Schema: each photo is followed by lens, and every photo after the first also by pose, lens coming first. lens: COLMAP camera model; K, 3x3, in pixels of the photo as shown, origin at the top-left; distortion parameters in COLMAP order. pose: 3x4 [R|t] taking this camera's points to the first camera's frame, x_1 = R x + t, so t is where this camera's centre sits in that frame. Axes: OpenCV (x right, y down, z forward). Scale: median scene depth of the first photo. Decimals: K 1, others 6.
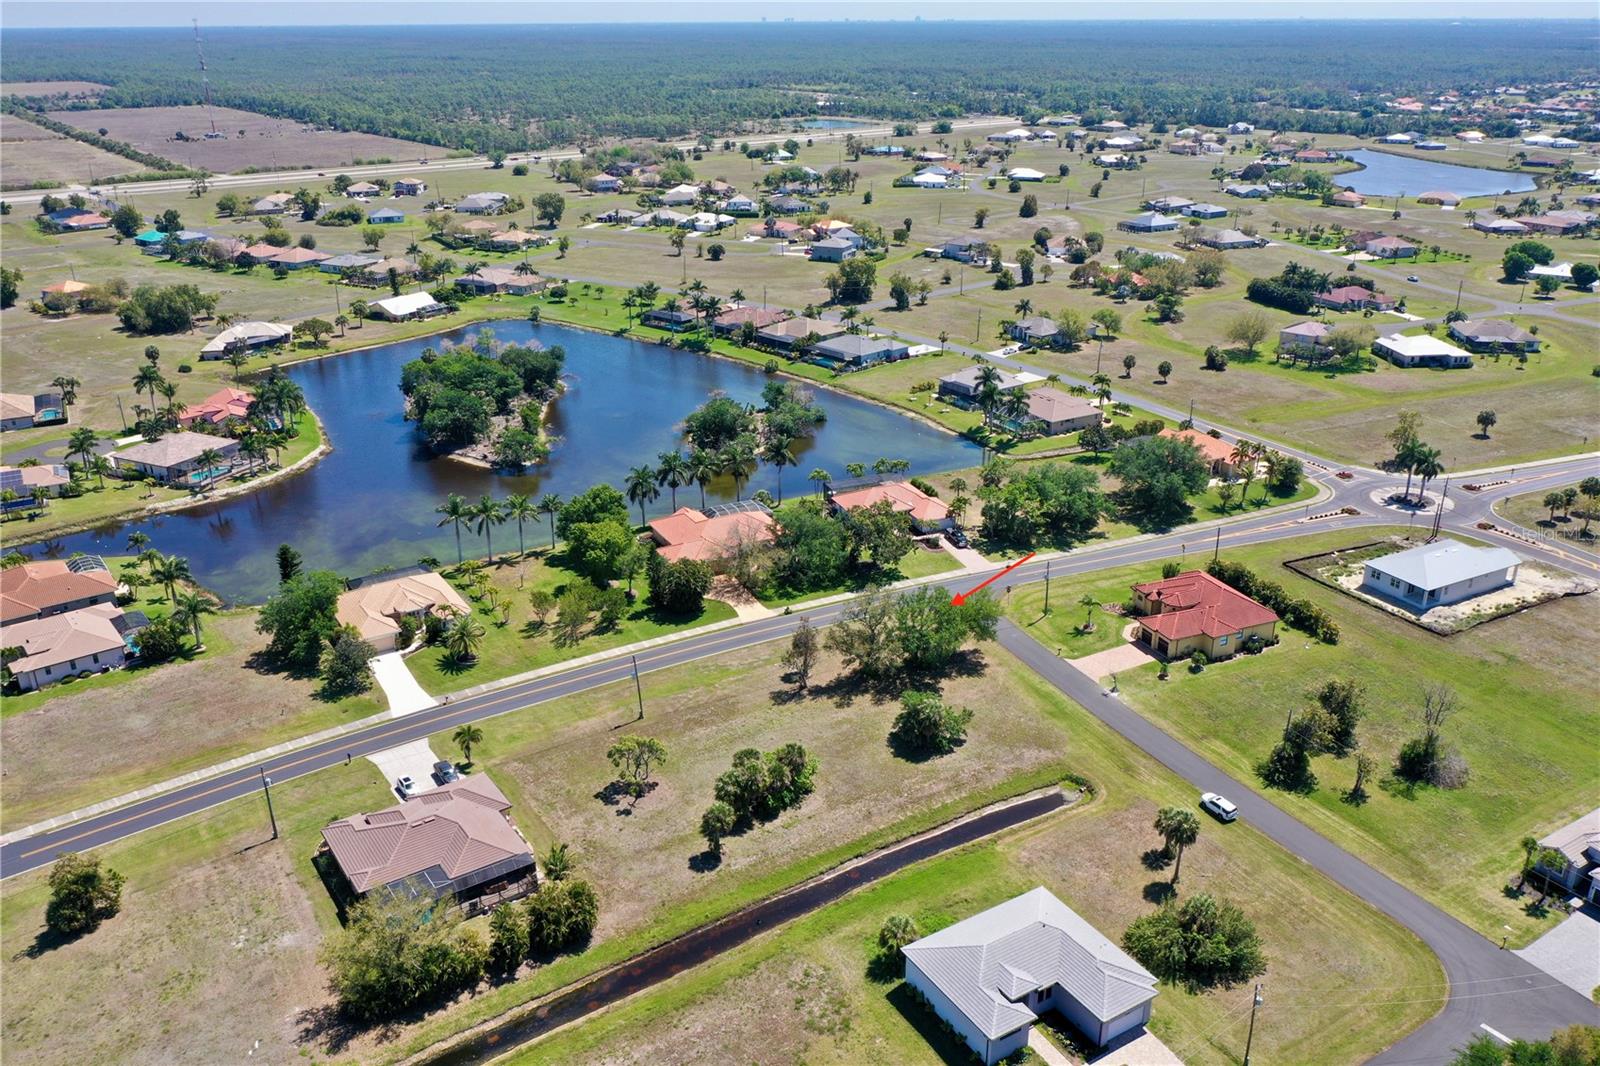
lens RADIAL K [[1262.2, 0, 800.0], [0, 1262.2, 533.0], [0, 0, 1]] dist [-0.001741, -0.005055]
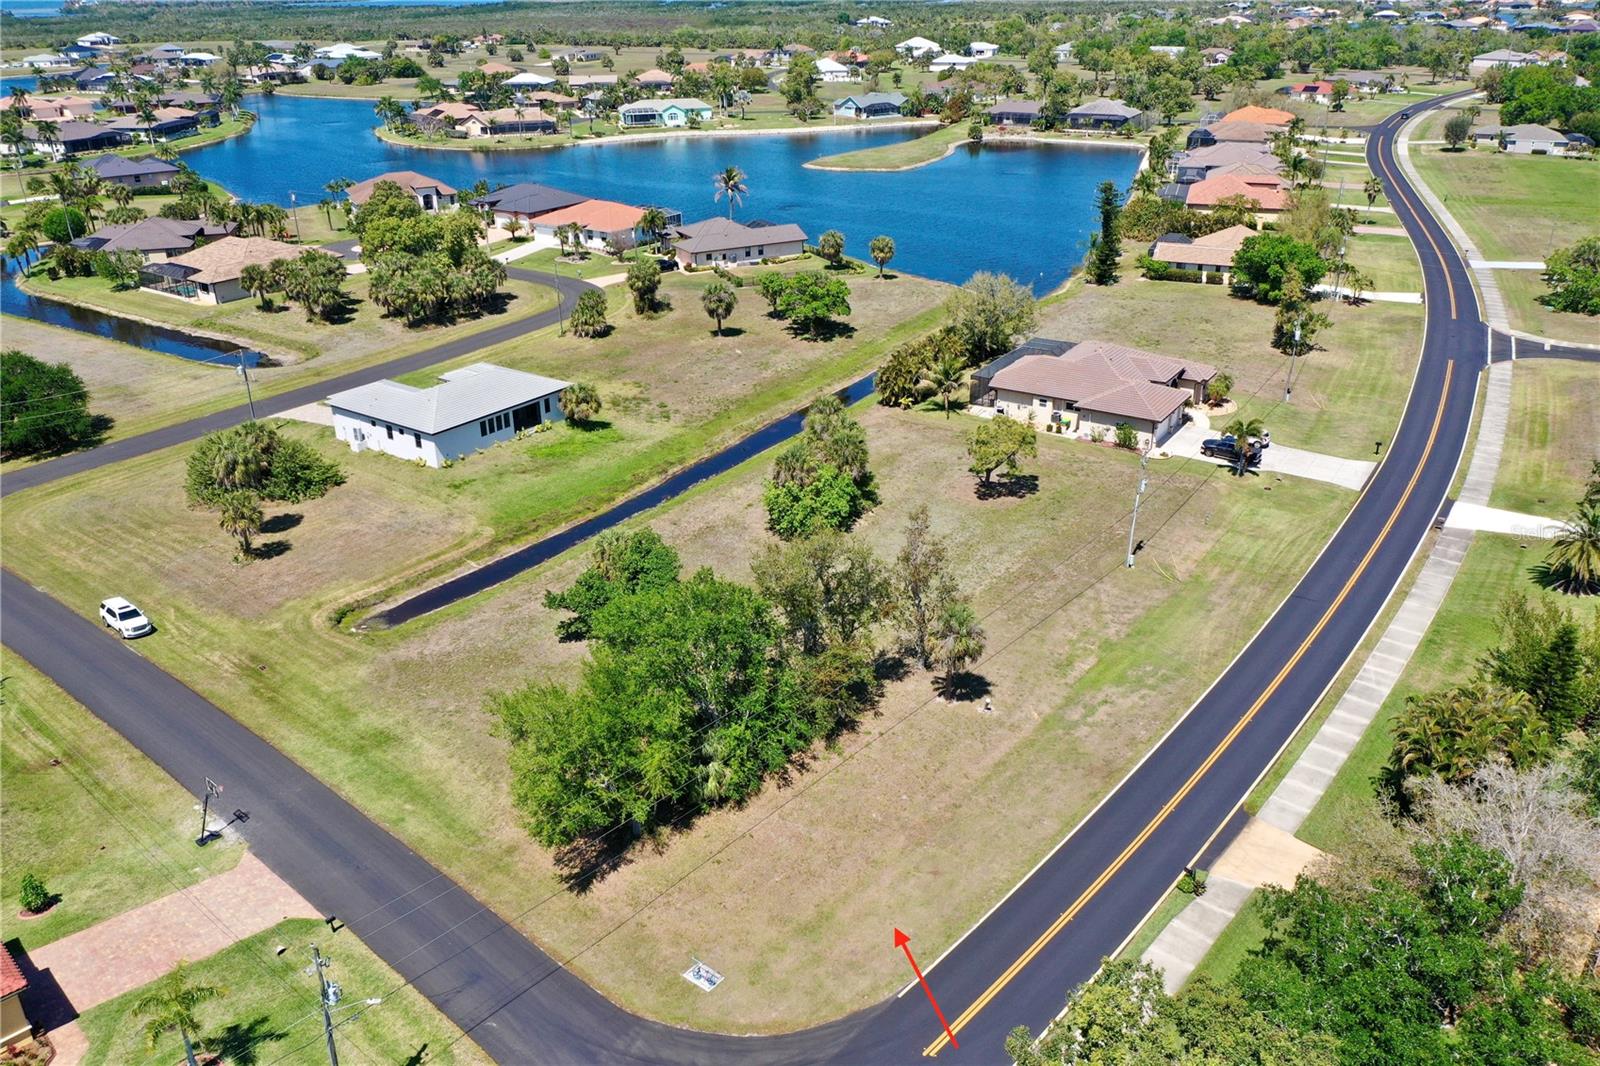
lens RADIAL K [[1262.2, 0, 800.0], [0, 1262.2, 533.0], [0, 0, 1]] dist [-0.001741, -0.005055]
pose [[-0.922802, 0.174848, -0.343314, 0.153348], [-0.129246, 0.698963, 0.703382, -0.184639], [0.362949, 0.693454, -0.622406, 0.961913]]
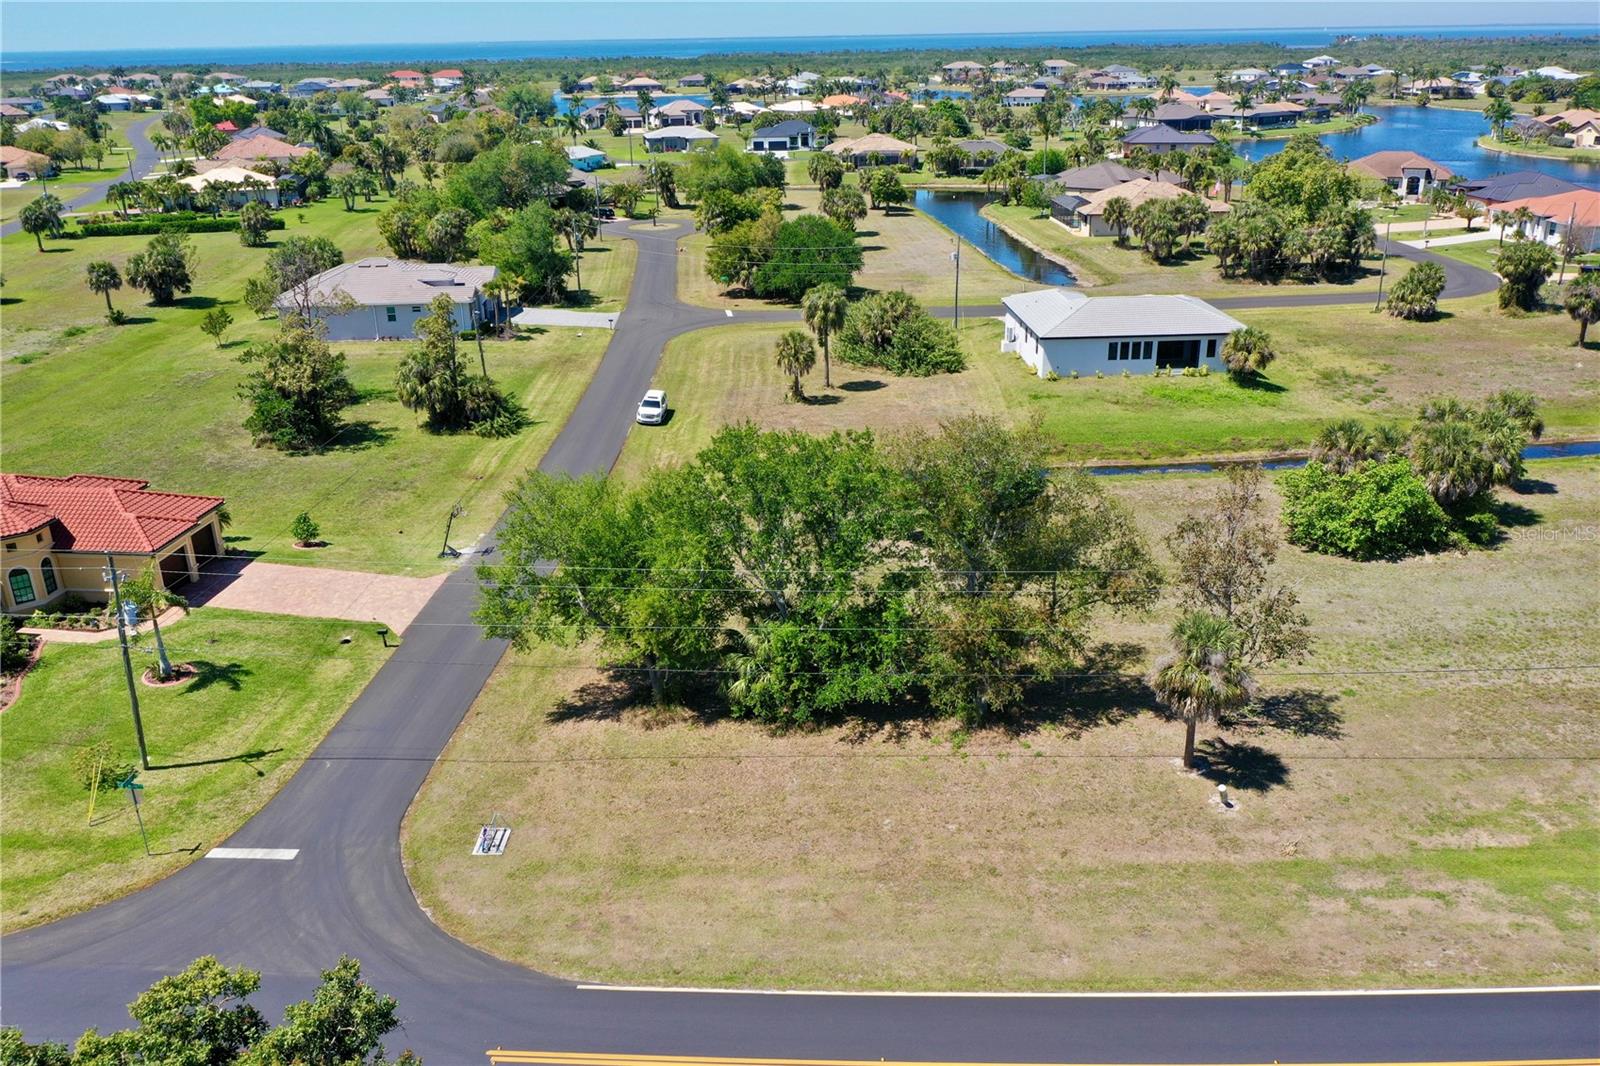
lens RADIAL K [[1262.2, 0, 800.0], [0, 1262.2, 533.0], [0, 0, 1]] dist [-0.001741, -0.005055]
pose [[-0.878214, -0.156975, 0.451772, -0.029850], [0.201585, 0.735104, 0.647291, -0.097732], [-0.433708, 0.659531, -0.613935, 0.928727]]
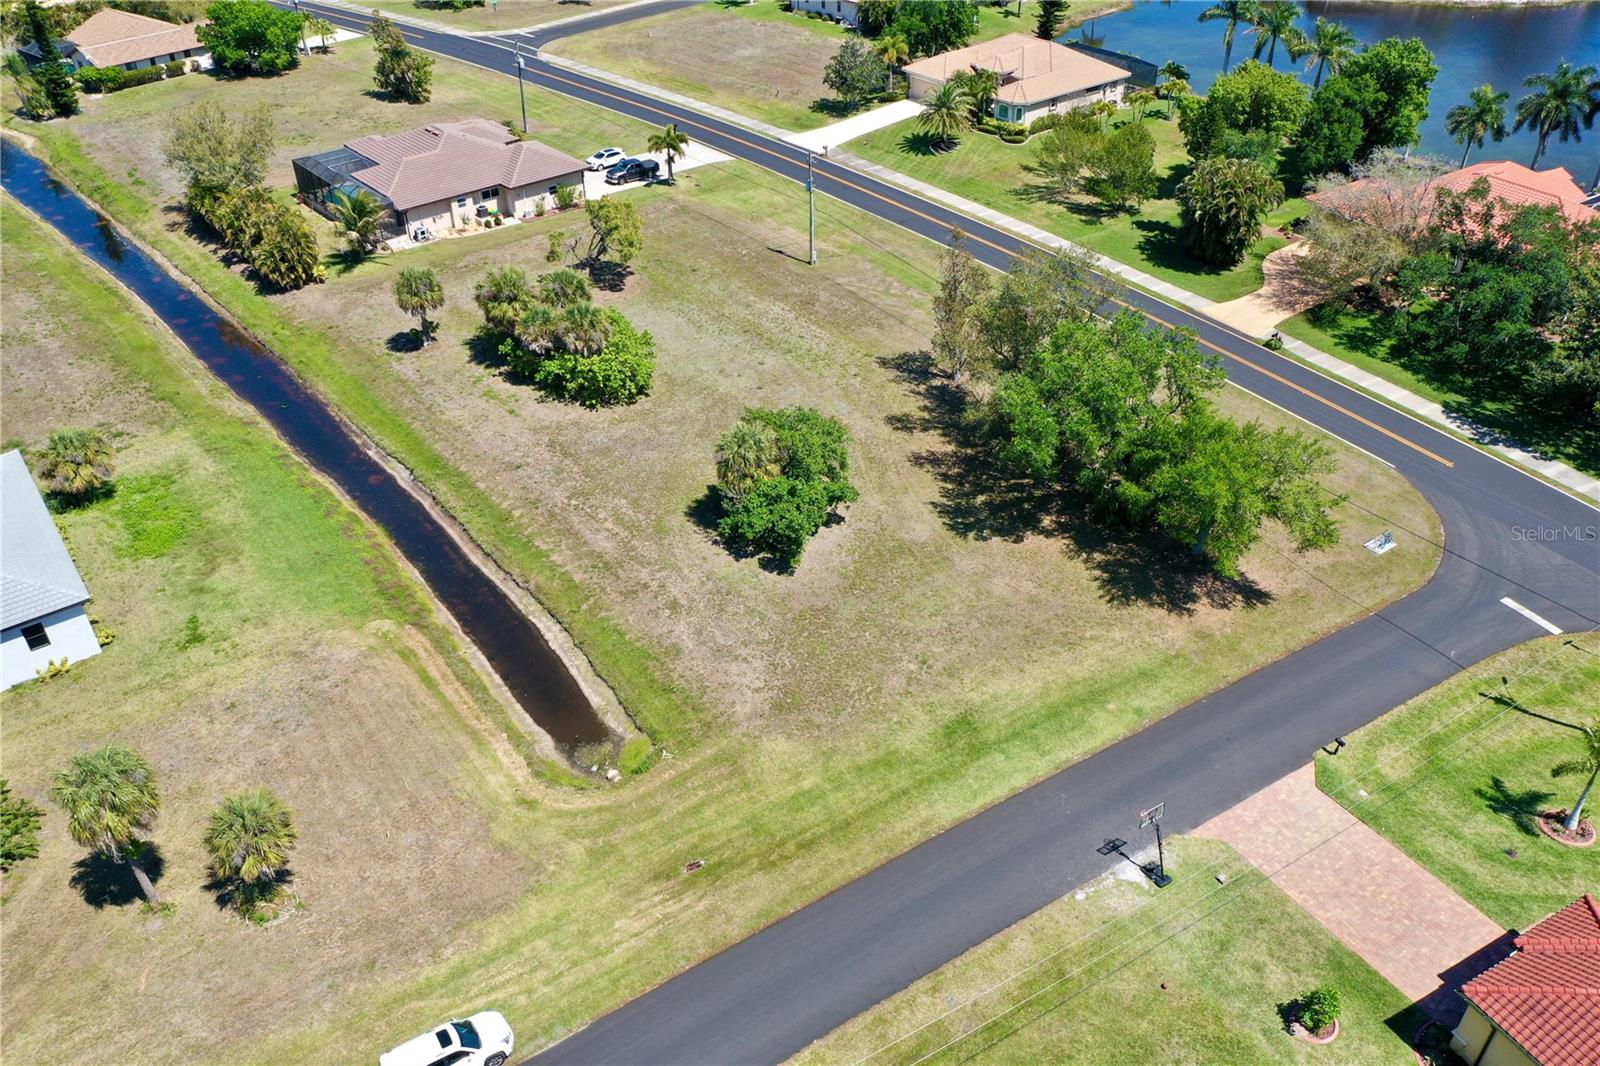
lens RADIAL K [[1262.2, 0, 800.0], [0, 1262.2, 533.0], [0, 0, 1]] dist [-0.001741, -0.005055]
pose [[0.106565, 0.576302, -0.810259, 0.339632], [-0.369836, 0.779405, 0.505717, -0.047227], [0.922965, 0.245771, 0.296195, 0.627296]]
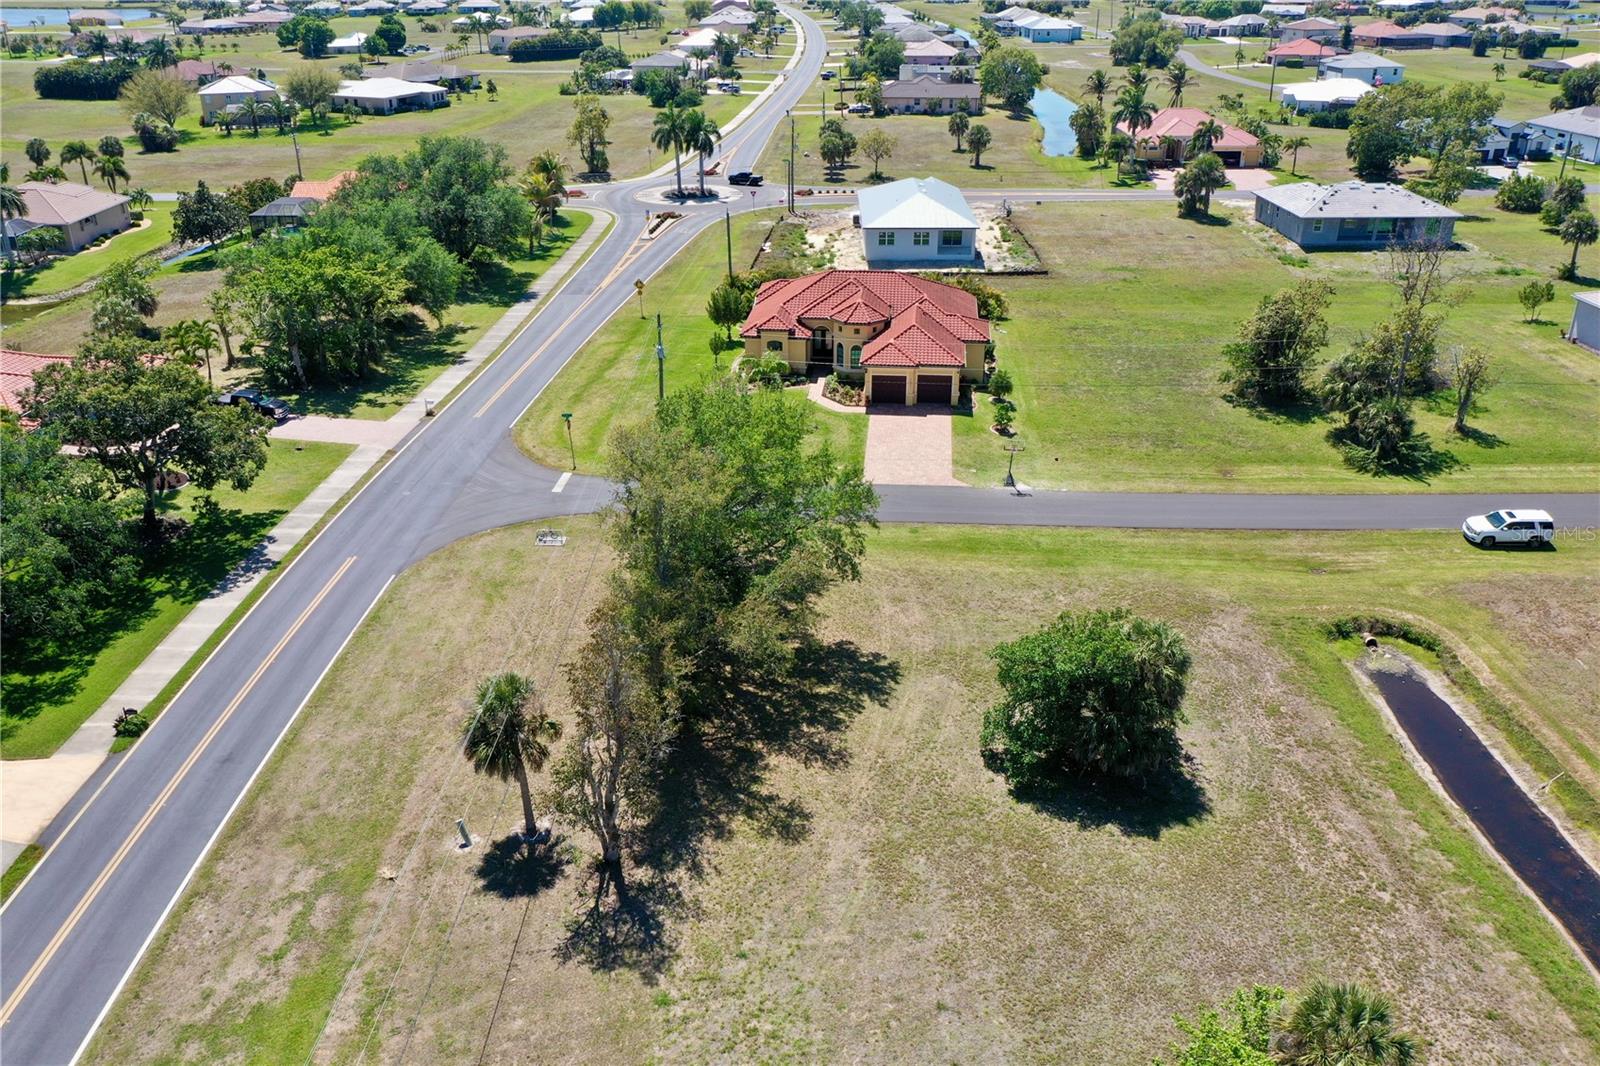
lens RADIAL K [[1262.2, 0, 800.0], [0, 1262.2, 533.0], [0, 0, 1]] dist [-0.001741, -0.005055]
pose [[0.472932, -0.372303, 0.798577, -0.129430], [0.334191, 0.914414, 0.228393, 0.007313], [-0.815262, 0.158863, 0.556876, 0.623668]]
